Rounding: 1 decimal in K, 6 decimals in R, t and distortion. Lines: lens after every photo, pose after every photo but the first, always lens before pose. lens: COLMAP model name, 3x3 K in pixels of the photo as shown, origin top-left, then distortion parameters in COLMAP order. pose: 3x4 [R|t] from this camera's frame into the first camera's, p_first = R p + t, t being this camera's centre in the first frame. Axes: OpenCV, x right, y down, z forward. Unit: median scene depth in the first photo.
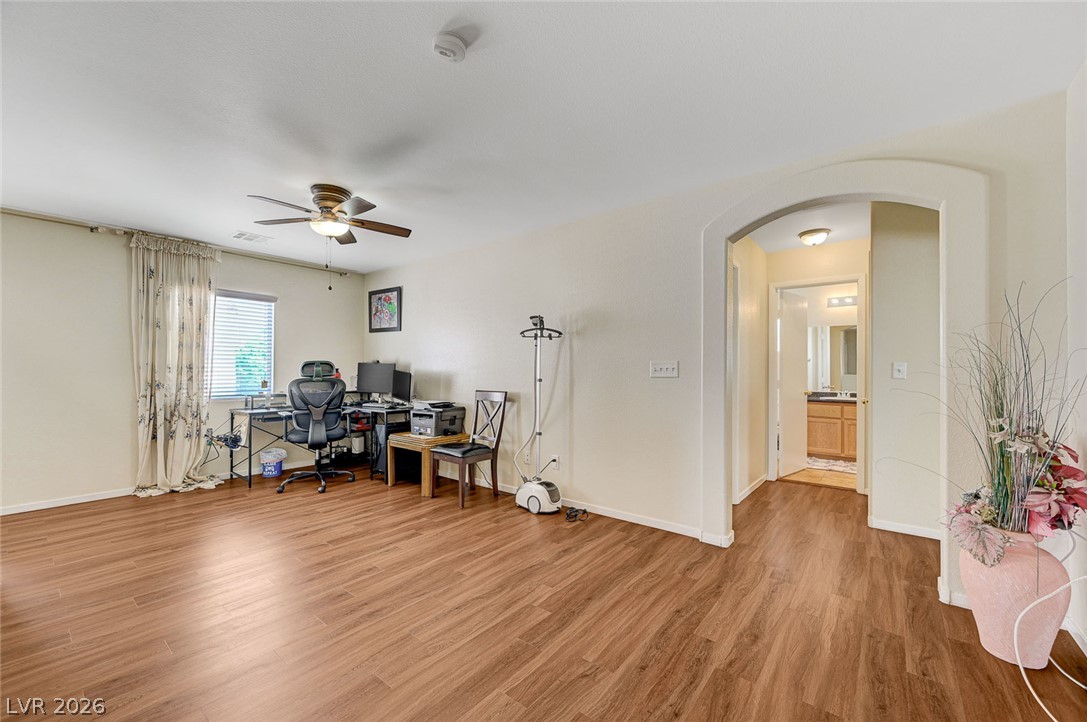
lens RADIAL K [[435.2, 0, 536.6], [0, 435.2, 363.8], [0, 0, 1]] dist [0.007433, 0.000008]
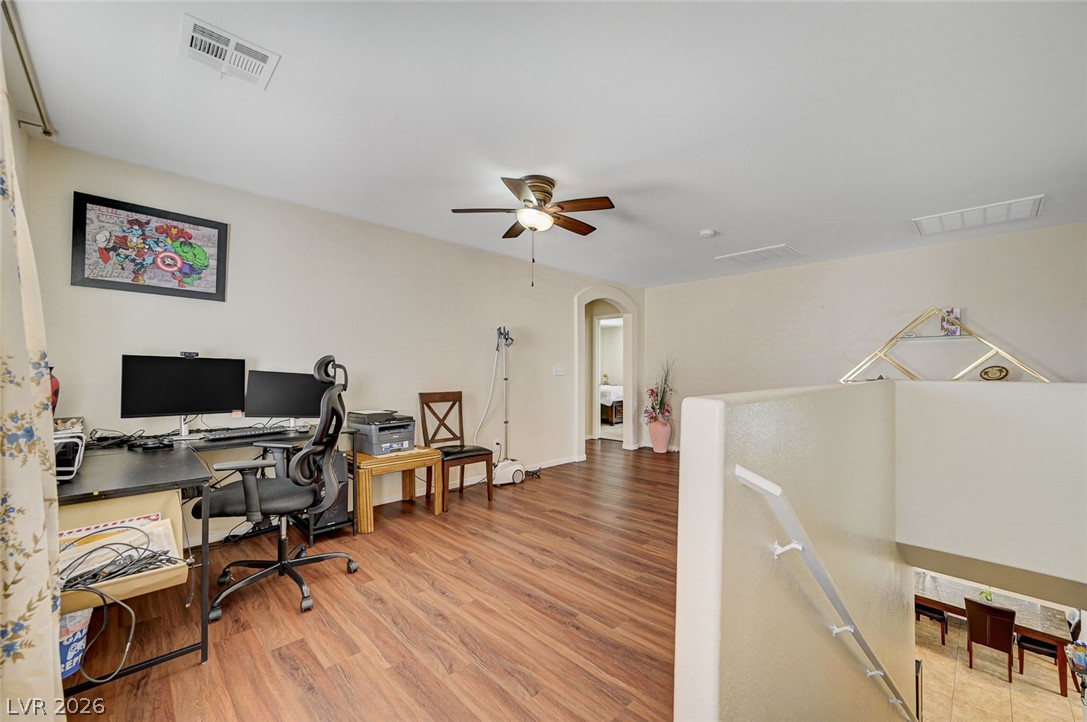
lens RADIAL K [[427.5, 0, 544.4], [0, 427.5, 367.6], [0, 0, 1]] dist [0.008532, 0.000106]
pose [[0.104577, 0.009570, 0.994471, -2.011106], [-0.020109, 0.999770, -0.007507, 0.014055], [-0.994313, -0.019213, 0.104746, 1.271877]]
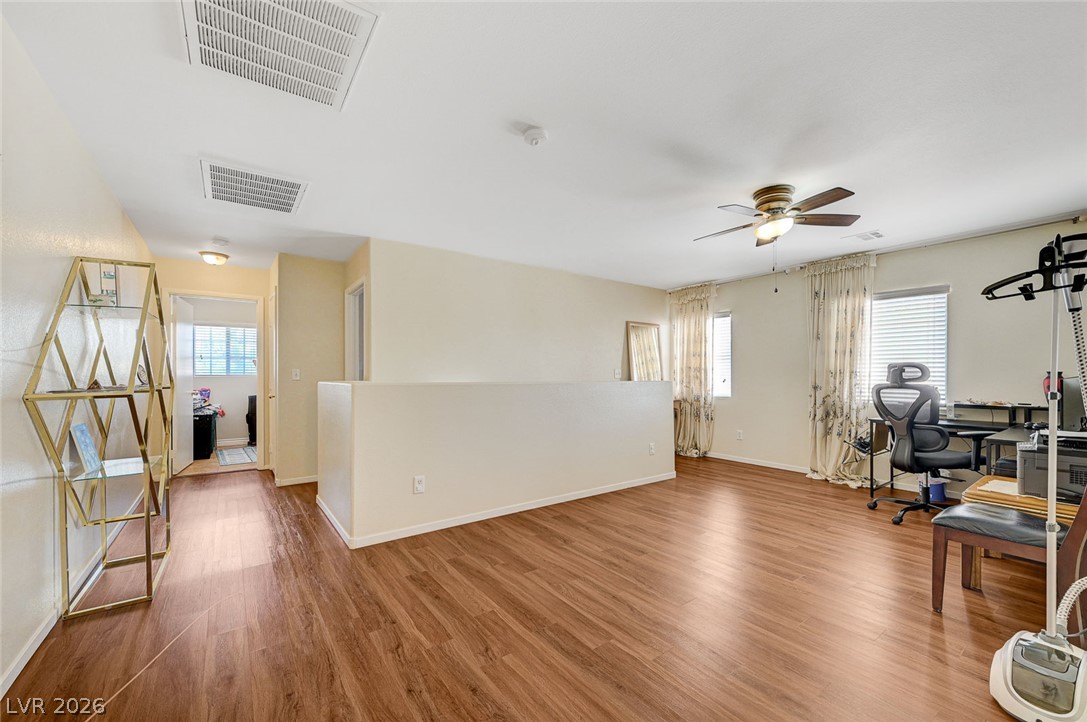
lens RADIAL K [[427.5, 0, 544.4], [0, 427.5, 367.6], [0, 0, 1]] dist [0.008532, 0.000106]
pose [[-0.242577, -0.019624, -0.969934, 0.851722], [0.015422, 0.999591, -0.024081, 0.022427], [0.970010, -0.020800, -0.242175, 1.058127]]
